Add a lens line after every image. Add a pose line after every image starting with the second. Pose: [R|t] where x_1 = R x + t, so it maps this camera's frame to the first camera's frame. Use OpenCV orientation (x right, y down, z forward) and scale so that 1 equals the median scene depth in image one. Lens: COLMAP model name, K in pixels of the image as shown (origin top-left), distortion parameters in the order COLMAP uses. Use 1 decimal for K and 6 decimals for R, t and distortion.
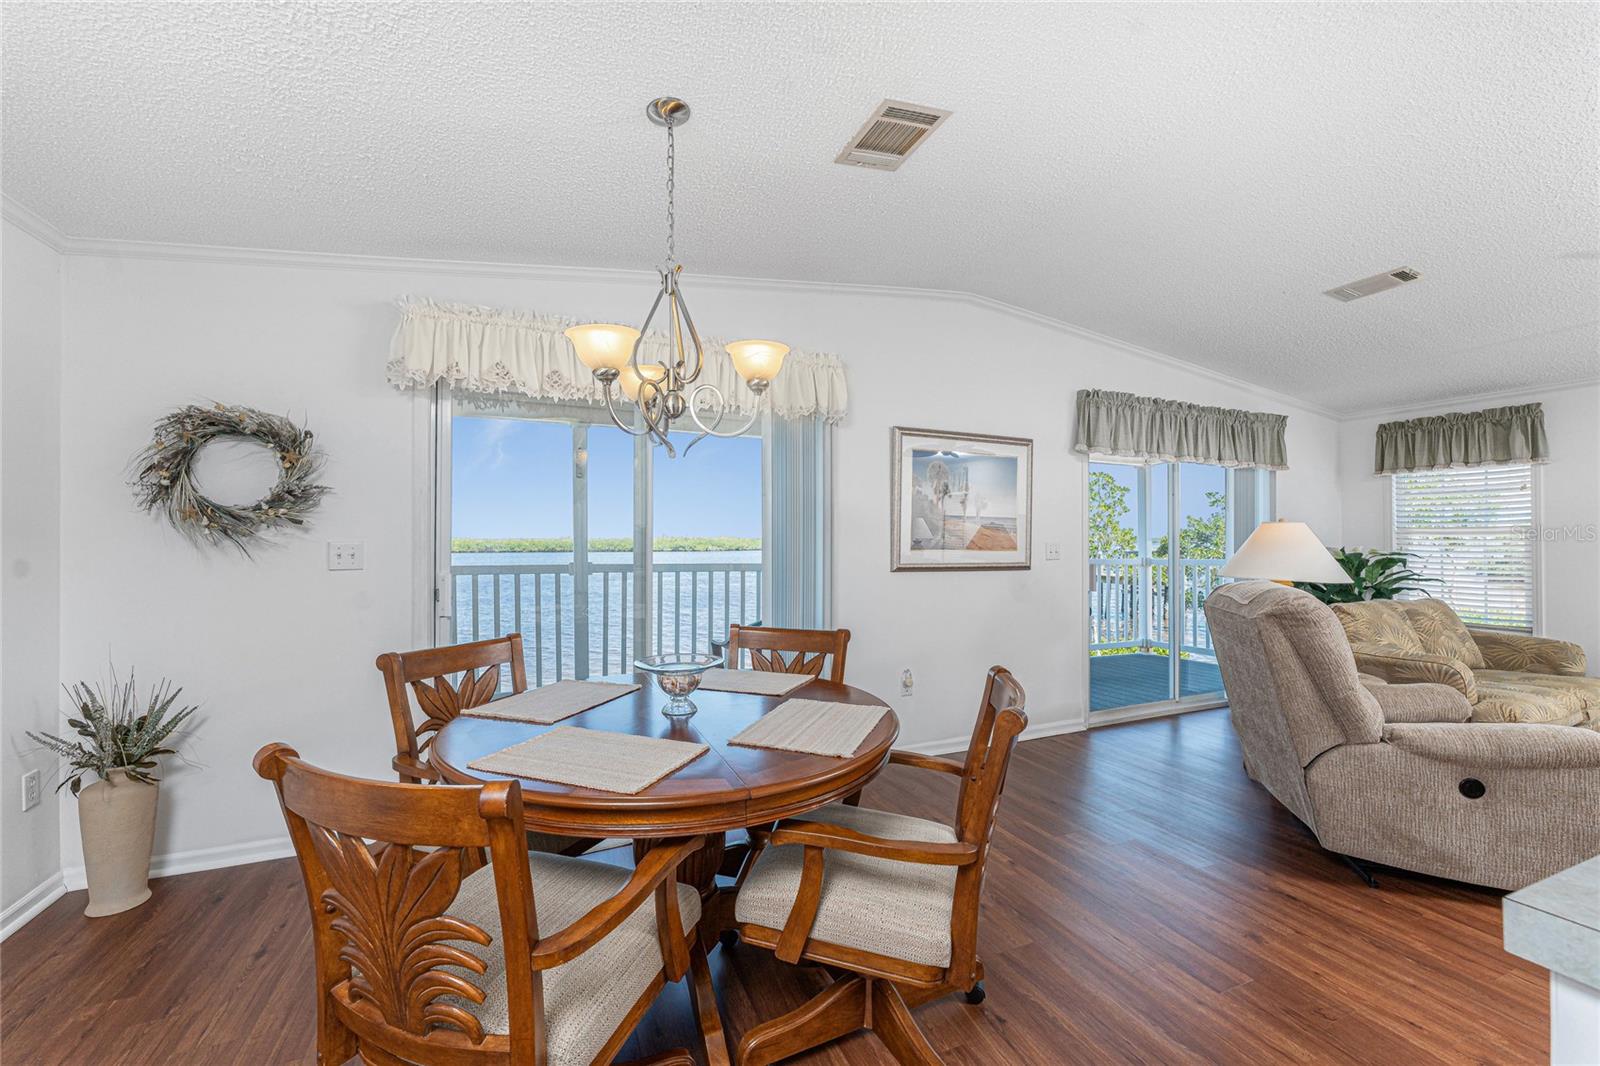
lens RADIAL K [[641.1, 0, 805.0], [0, 641.1, 536.5], [0, 0, 1]] dist [-0.009605, 0.000881]
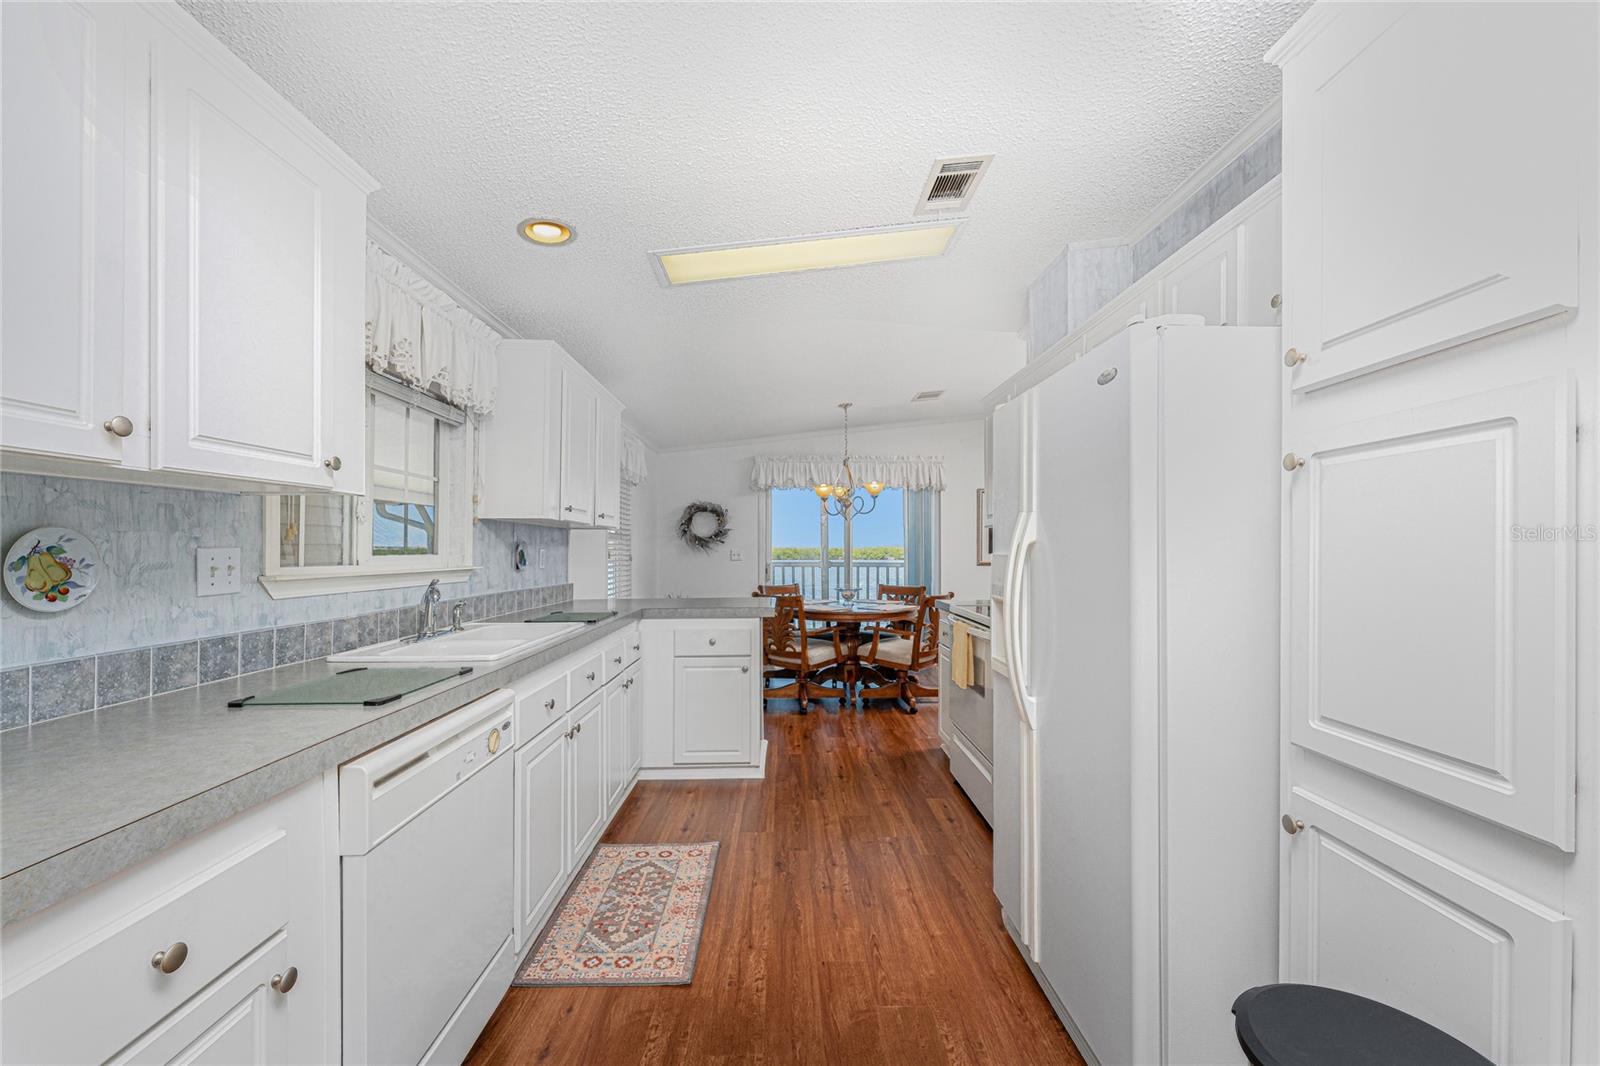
lens RADIAL K [[641.1, 0, 794.9], [0, 641.1, 542.0], [0, 0, 1]] dist [-0.009605, 0.000881]
pose [[0.919644, -0.004693, -0.392725, 0.565971], [0.003651, 0.999988, -0.003400, -0.013939], [0.392736, 0.001693, 0.919650, -1.401956]]
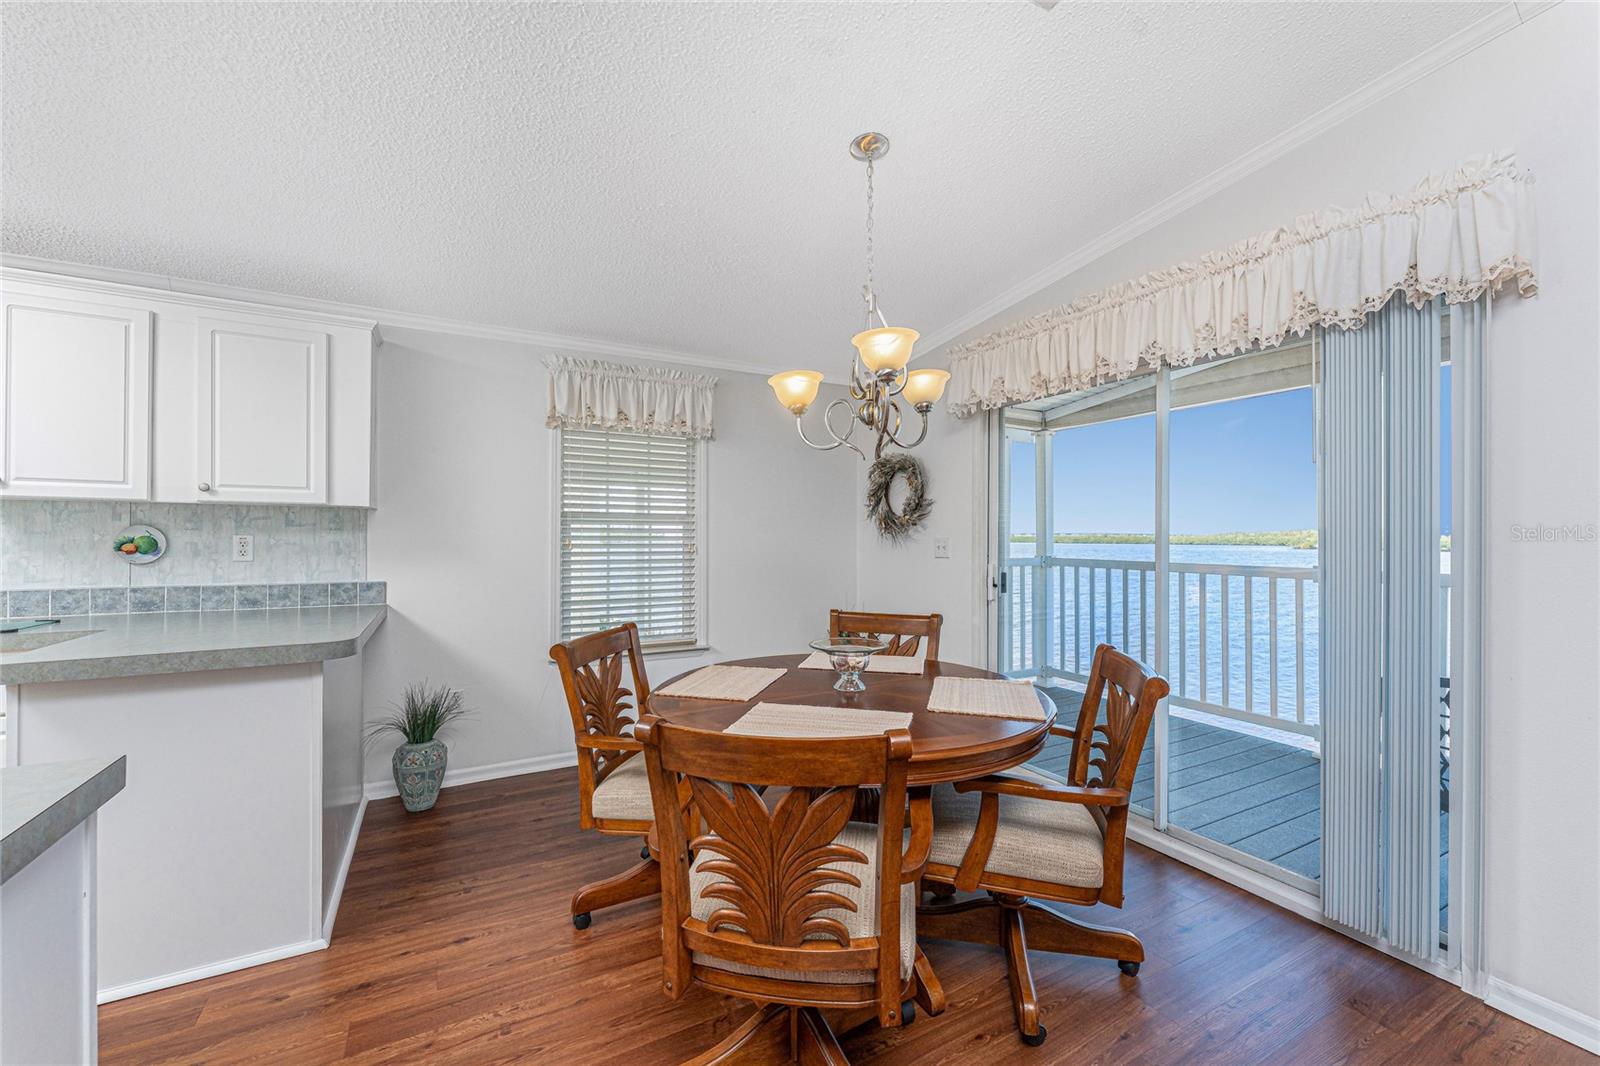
lens RADIAL K [[641.1, 0, 794.3], [0, 641.1, 532.4], [0, 0, 1]] dist [-0.009605, 0.000881]
pose [[0.087942, -0.022950, -0.995861, 0.656276], [0.013503, 0.999670, -0.021845, 0.027801], [0.996034, -0.011526, 0.088223, 0.584392]]
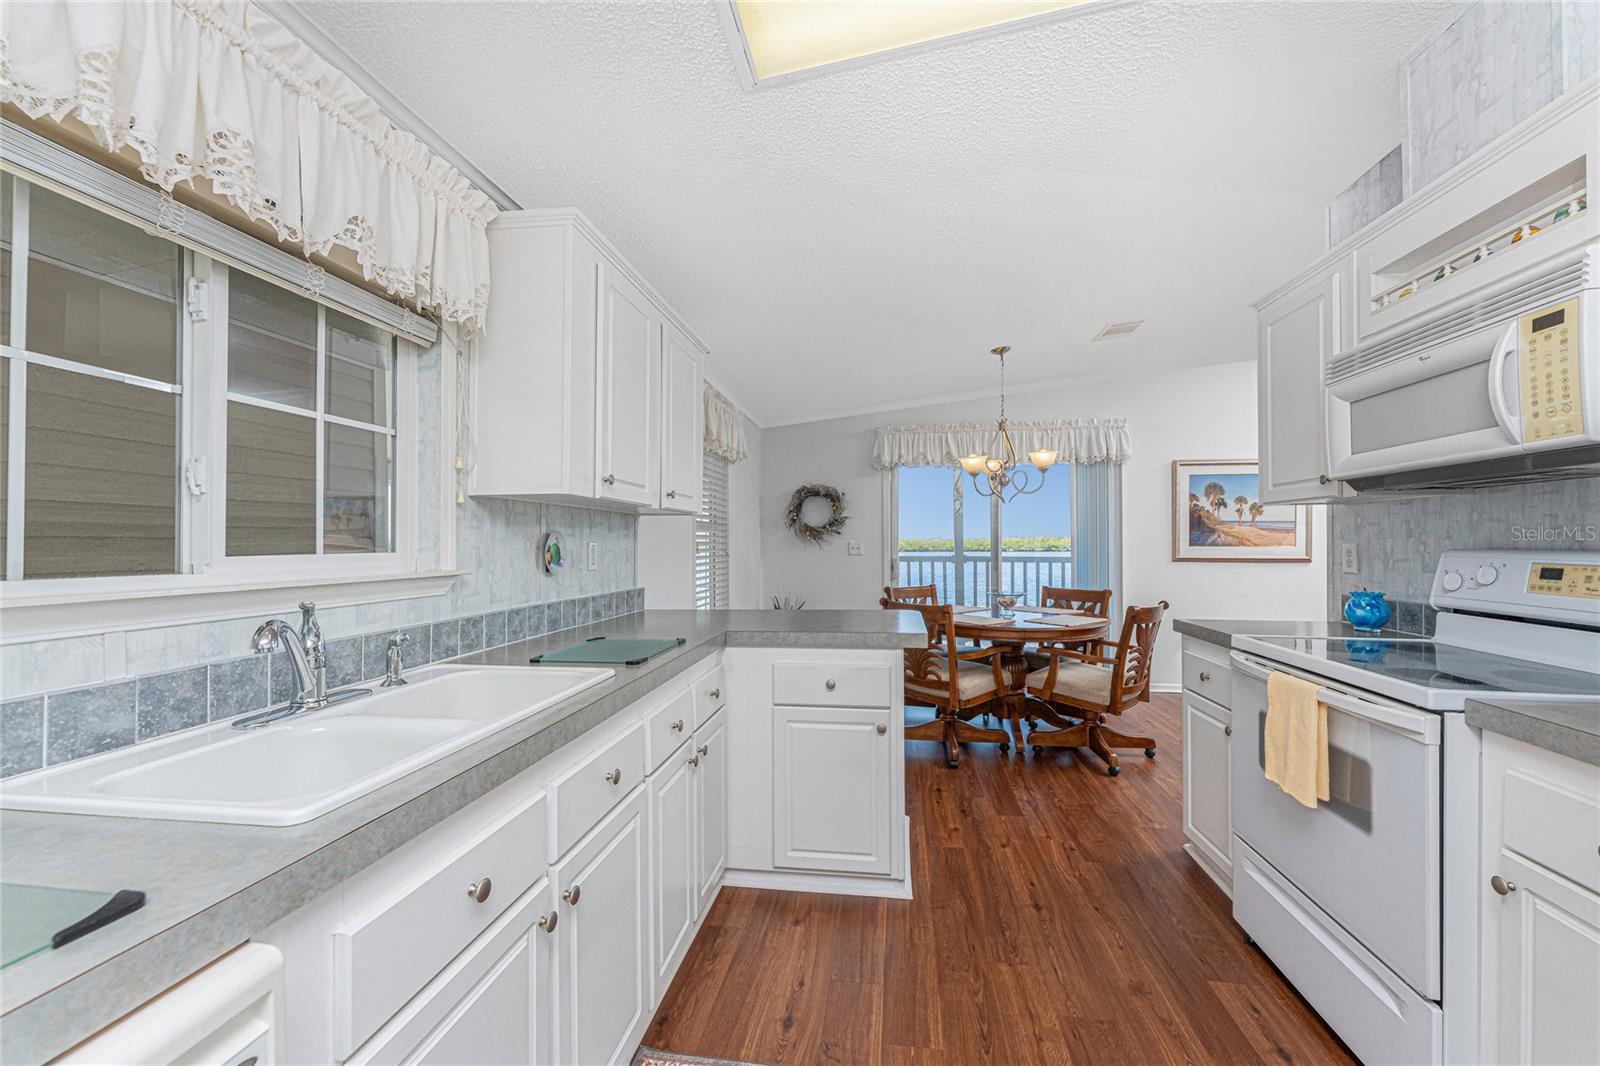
lens RADIAL K [[641.1, 0, 794.0], [0, 641.1, 532.8], [0, 0, 1]] dist [-0.009605, 0.000881]
pose [[0.837218, -0.010589, -0.546767, 0.308412], [0.008686, 0.999944, -0.006066, -0.011361], [0.546800, 0.000329, 0.837263, -0.980290]]
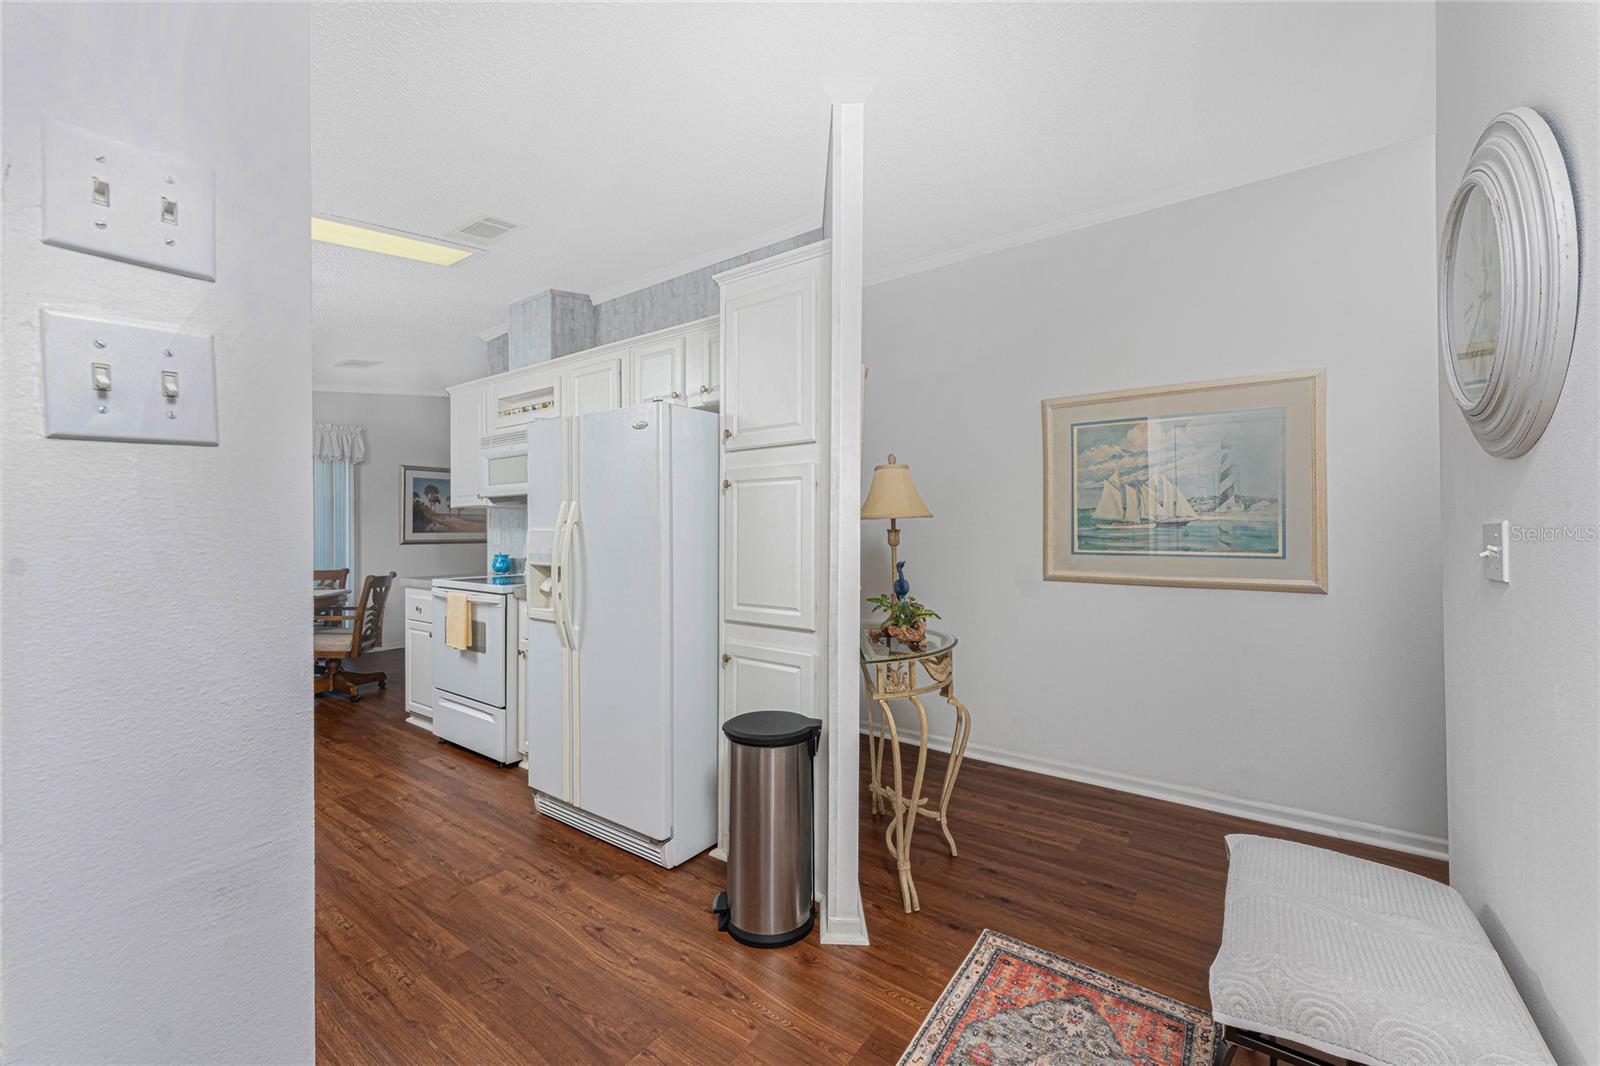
lens RADIAL K [[641.1, 0, 814.2], [0, 641.1, 524.3], [0, 0, 1]] dist [-0.009605, 0.000881]
pose [[0.862738, -0.007746, 0.505592, 0.347298], [0.004504, 0.999961, 0.007634, -0.017291], [-0.505631, -0.004309, 0.862739, -1.727972]]
